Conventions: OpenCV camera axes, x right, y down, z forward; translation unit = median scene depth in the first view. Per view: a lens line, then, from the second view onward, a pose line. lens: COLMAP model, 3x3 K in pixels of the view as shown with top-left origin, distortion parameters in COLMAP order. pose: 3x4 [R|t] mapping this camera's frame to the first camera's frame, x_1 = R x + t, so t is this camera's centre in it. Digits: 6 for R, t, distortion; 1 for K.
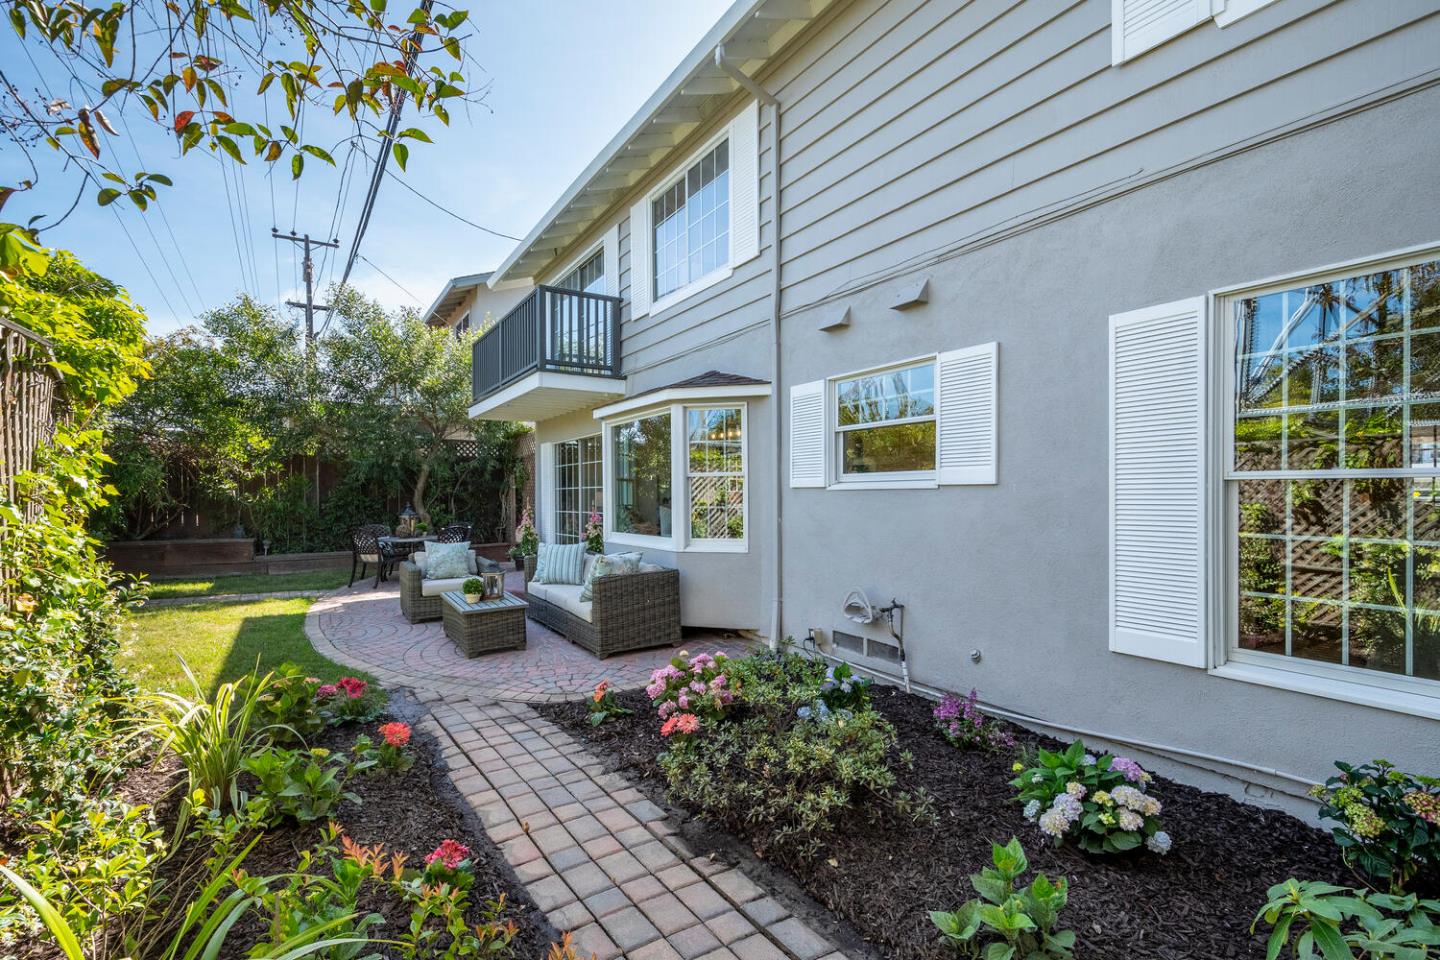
lens RADIAL K [[643.8, 0, 718.6], [0, 643.8, 489.8], [0, 0, 1]] dist [0.002356, 0.000307]
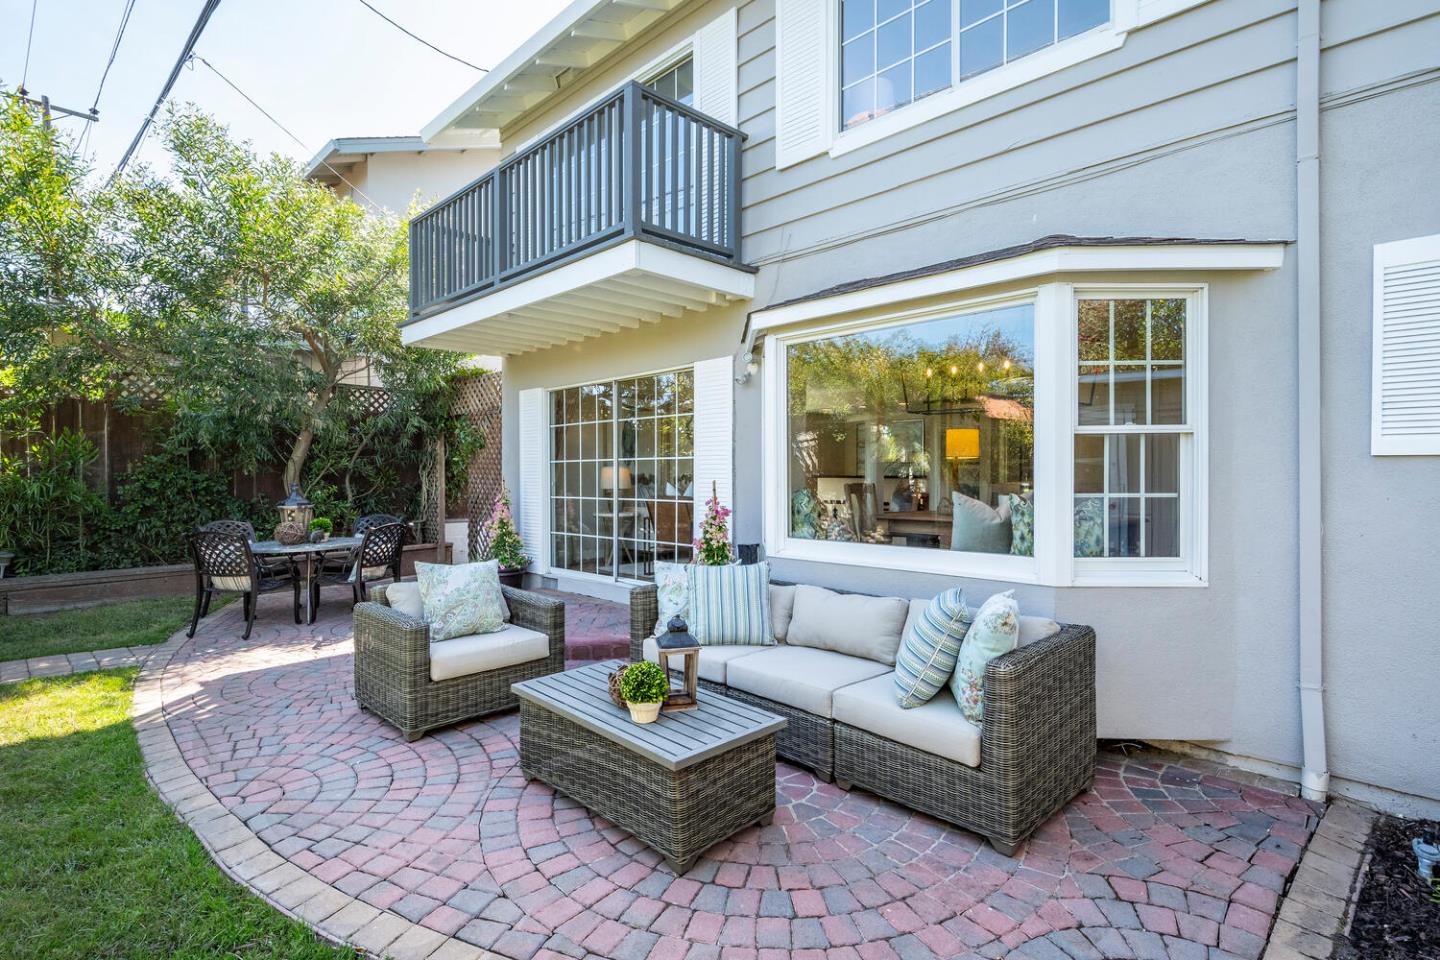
lens RADIAL K [[697.8, 0, 721.4], [0, 697.8, 472.7], [0, 0, 1]] dist [-0.000268, 0.000083]
pose [[0.977237, 0.002252, 0.212141, -0.302848], [-0.003914, 0.999965, 0.007415, 0.005275], [-0.212116, -0.008077, 0.977211, 0.380351]]
